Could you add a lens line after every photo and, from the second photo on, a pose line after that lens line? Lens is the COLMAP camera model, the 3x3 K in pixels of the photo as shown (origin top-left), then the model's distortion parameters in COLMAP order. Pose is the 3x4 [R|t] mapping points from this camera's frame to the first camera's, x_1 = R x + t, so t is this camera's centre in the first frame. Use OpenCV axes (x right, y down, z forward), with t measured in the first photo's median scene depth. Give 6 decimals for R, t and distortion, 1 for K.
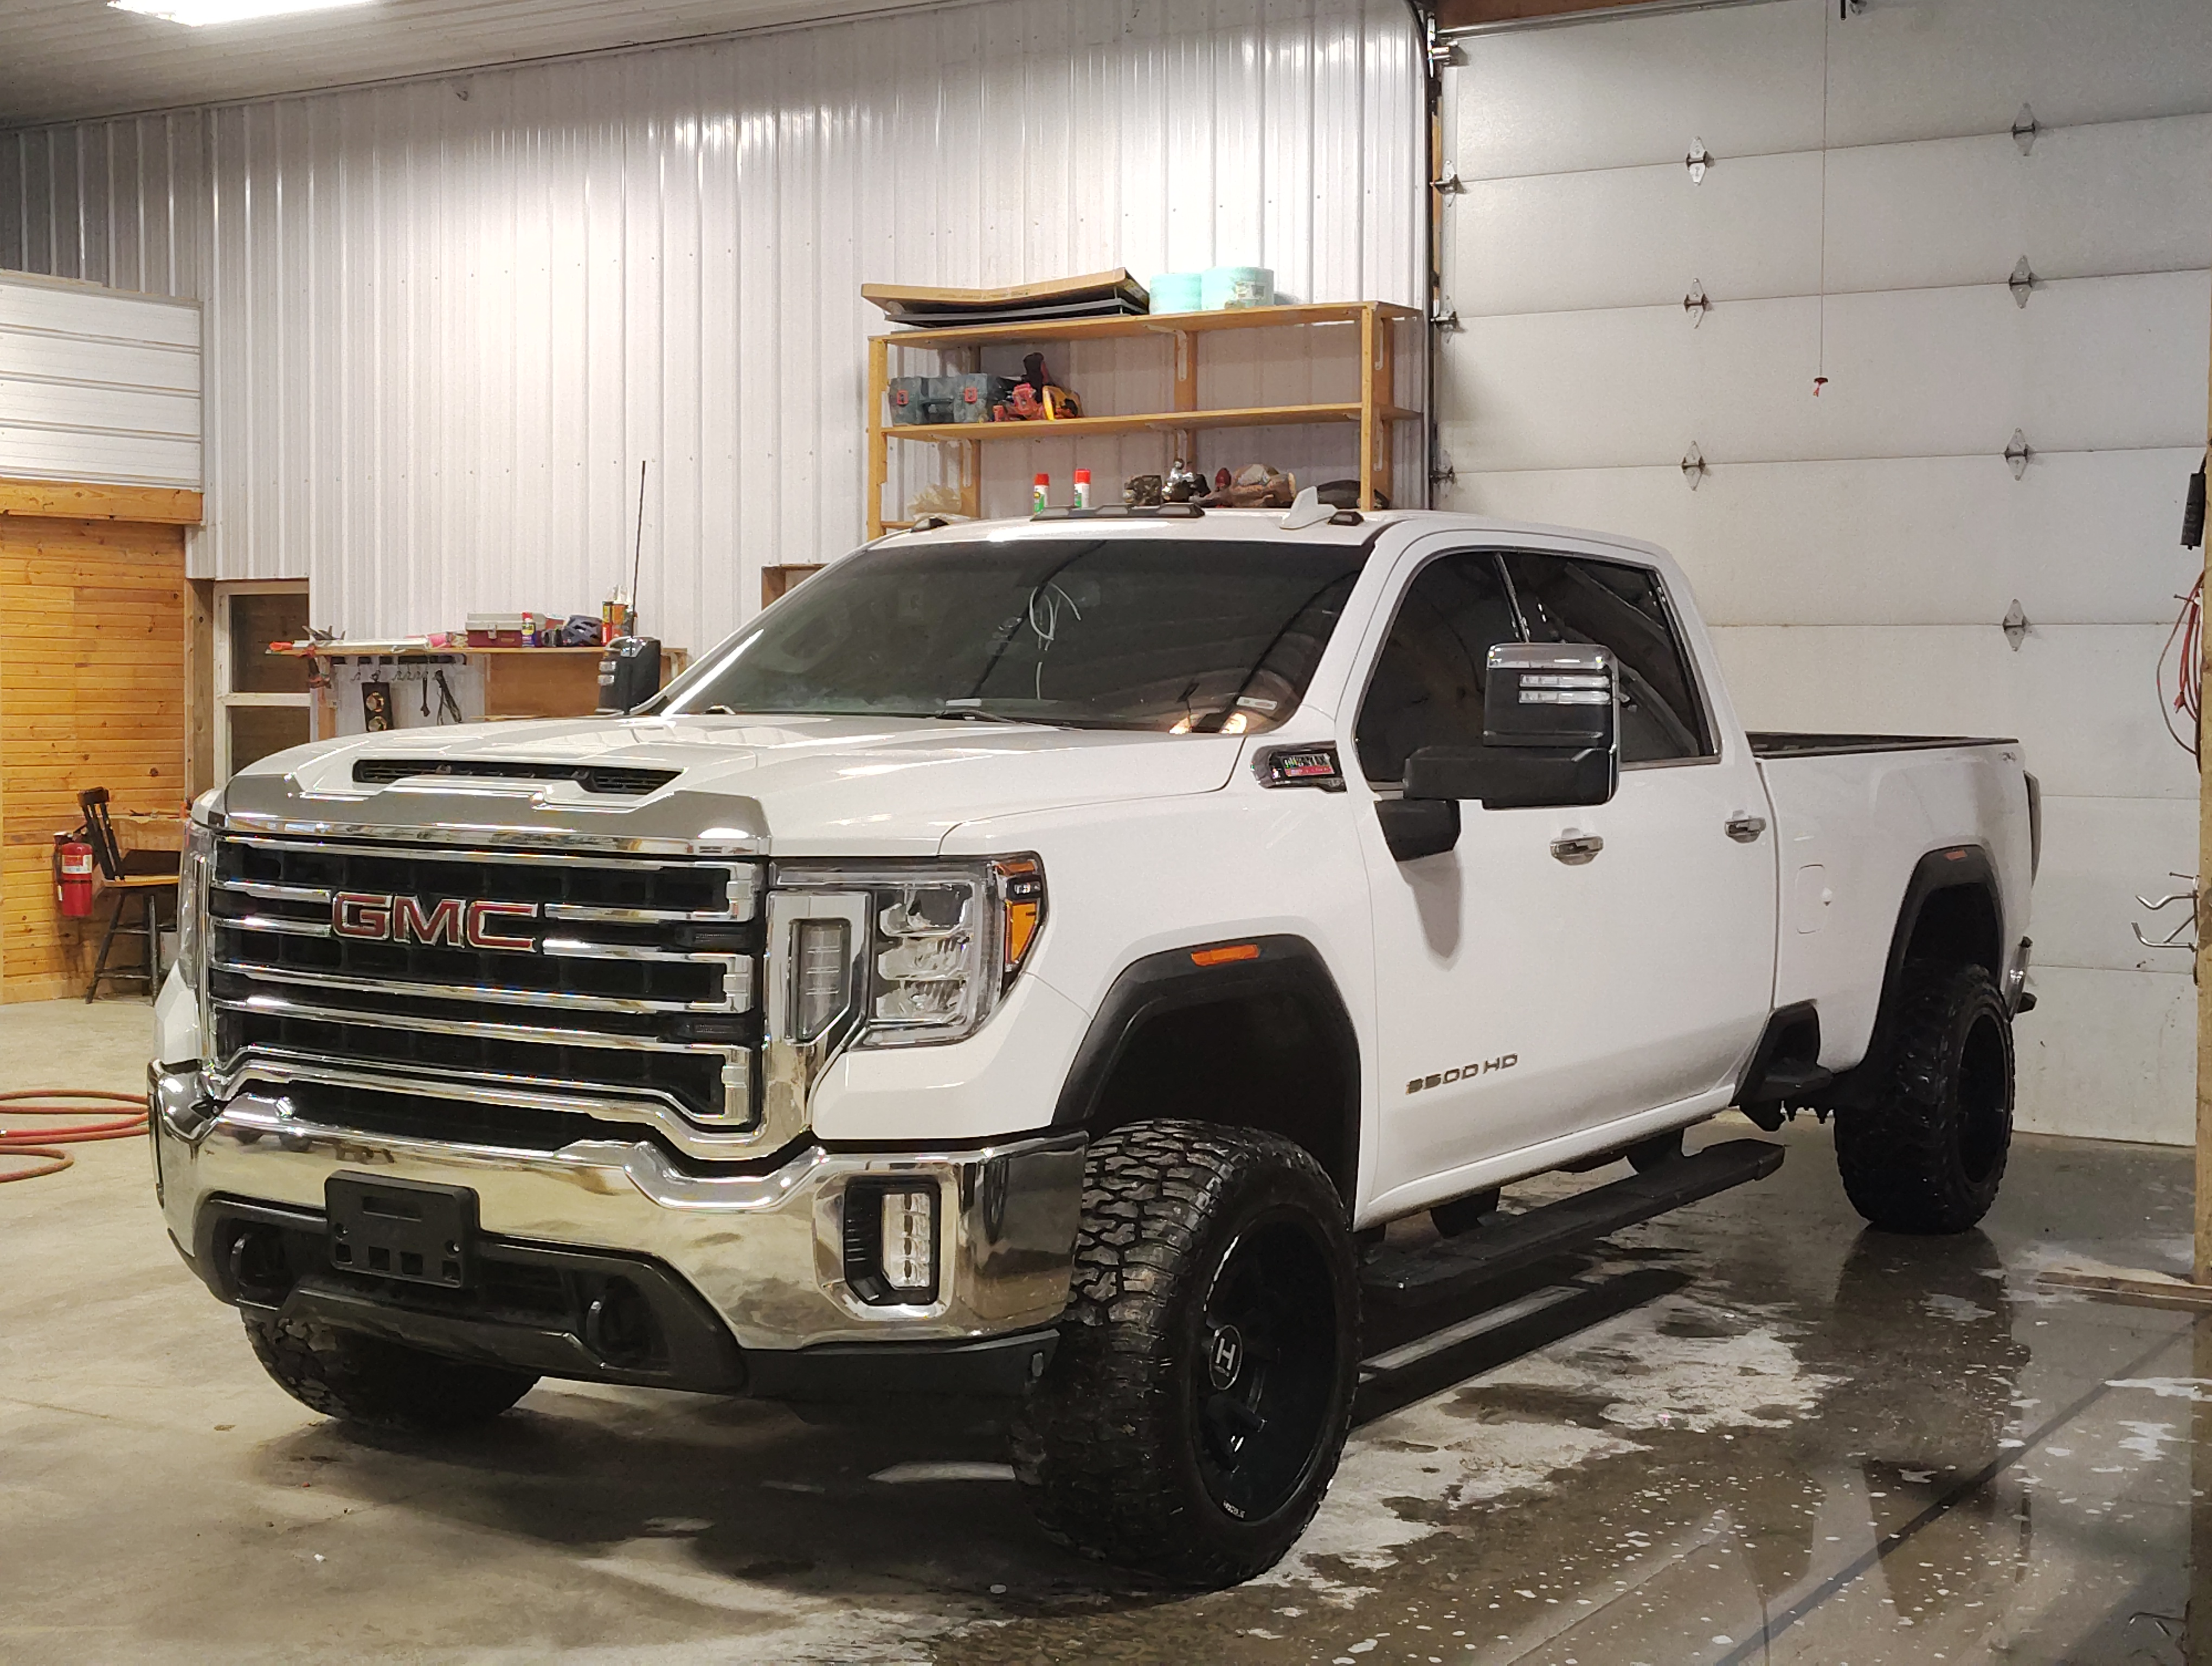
lens RADIAL K [[3048.3, 0, 1106.0], [0, 3048.3, 833.0], [0, 0, 1]] dist [0.109472, -0.732966]
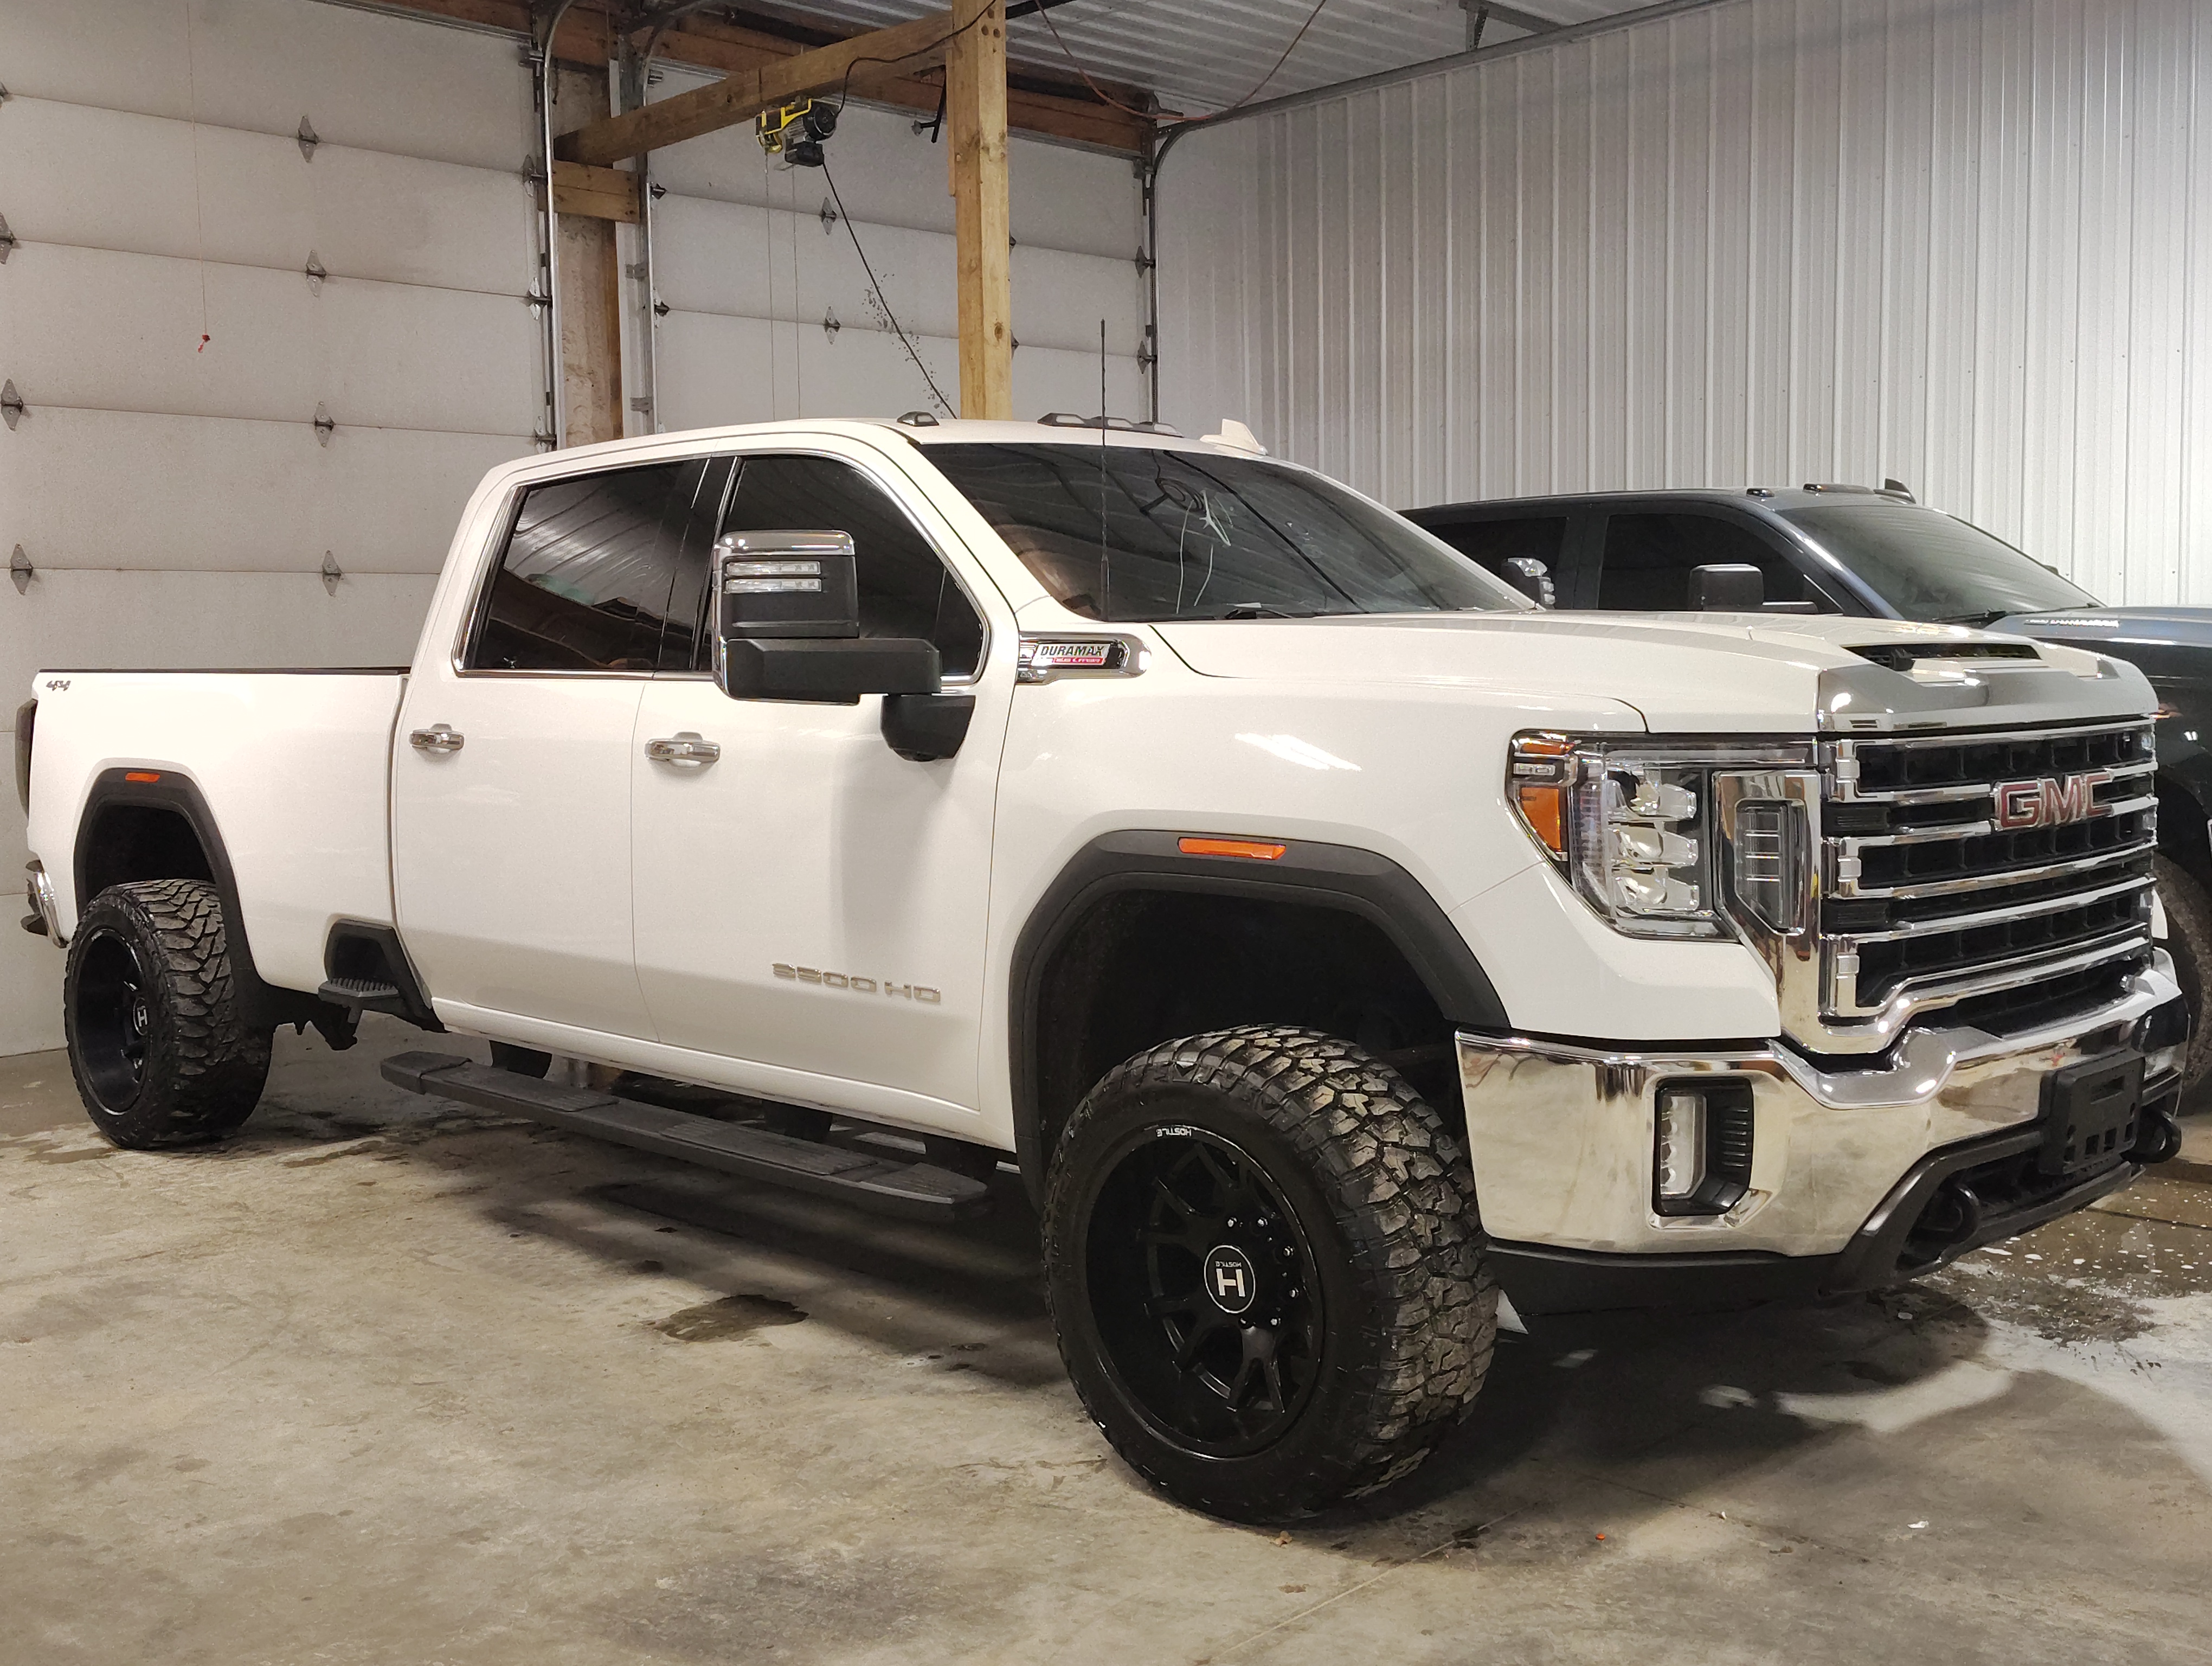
lens RADIAL K [[2260.1, 0, 1055.3], [0, 2260.1, 785.5], [0, 0, 1]] dist [0.041028, -0.001816]
pose [[0.229783, -0.069935, 0.970726, -0.436735], [0.065618, 0.996259, 0.056241, -0.016654], [-0.971027, 0.050774, 0.233512, 0.492061]]
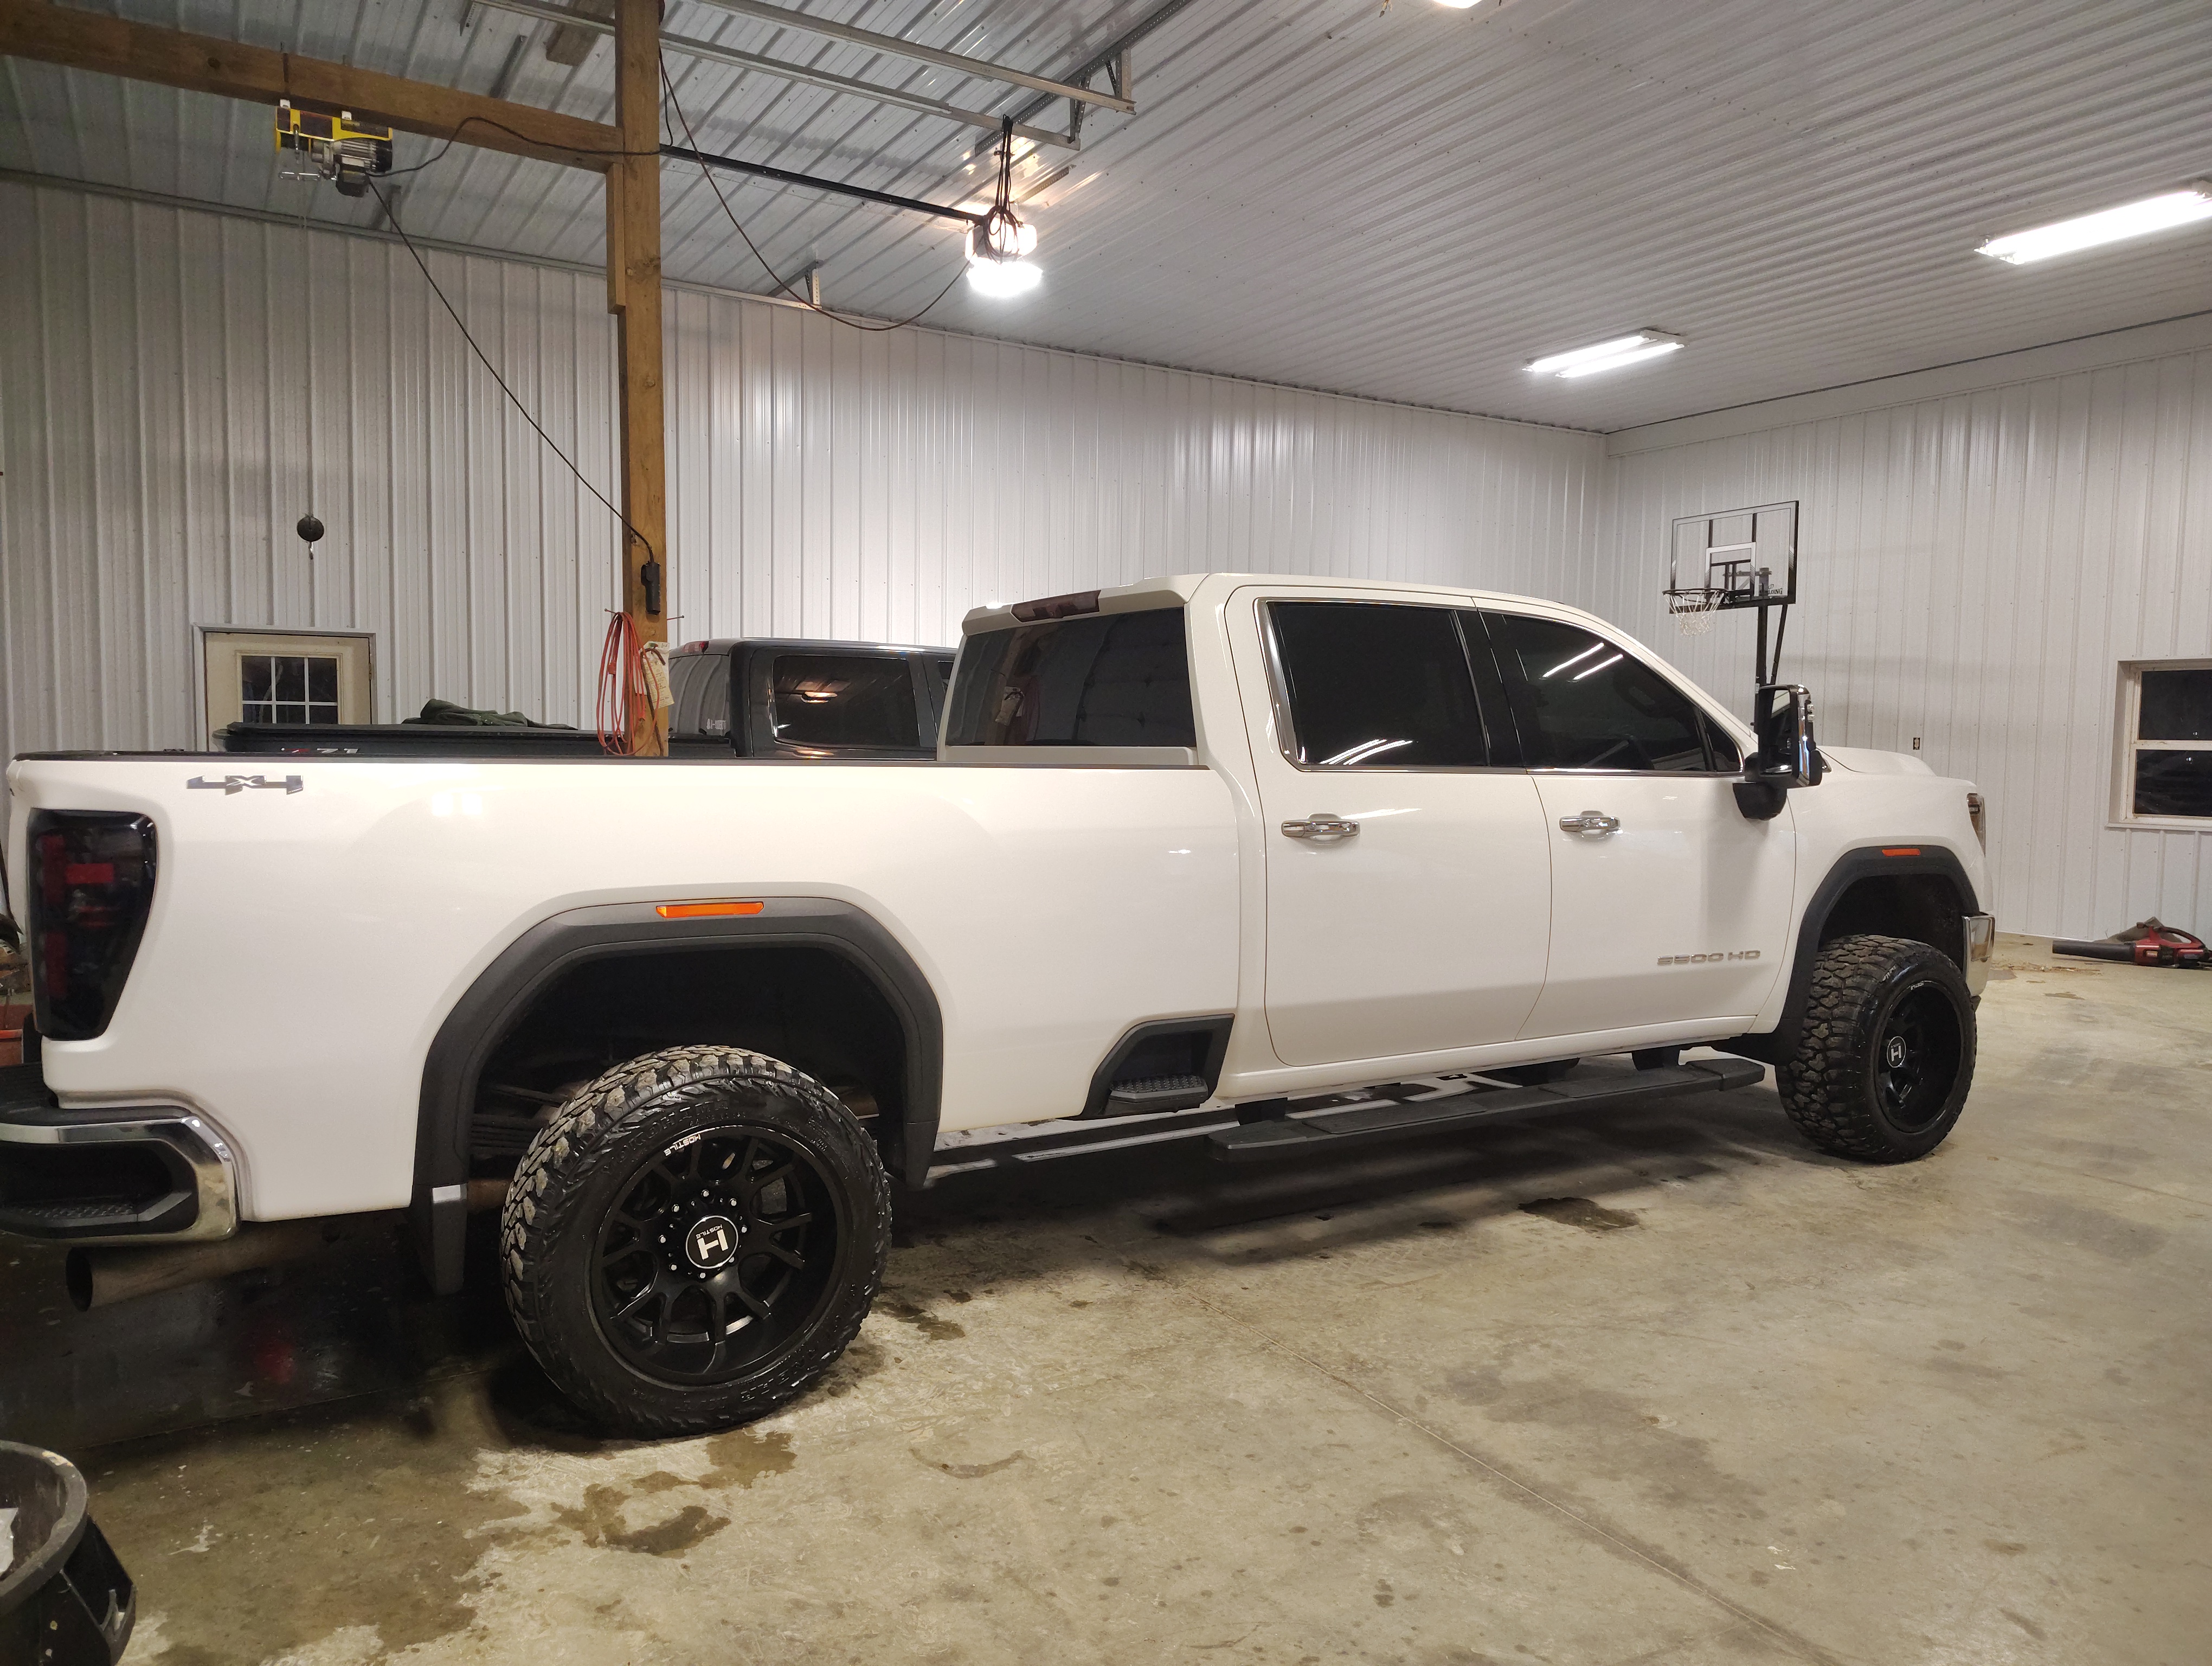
lens RADIAL K [[1552.3, 0, 1056.1], [0, 1552.3, 832.6], [0, 0, 1]] dist [0.007131, -0.020902]
pose [[-0.883863, -0.051677, 0.464882, -0.116660], [0.001846, 0.993485, 0.113947, -0.047674], [-0.467742, 0.101572, -0.878010, 1.070001]]
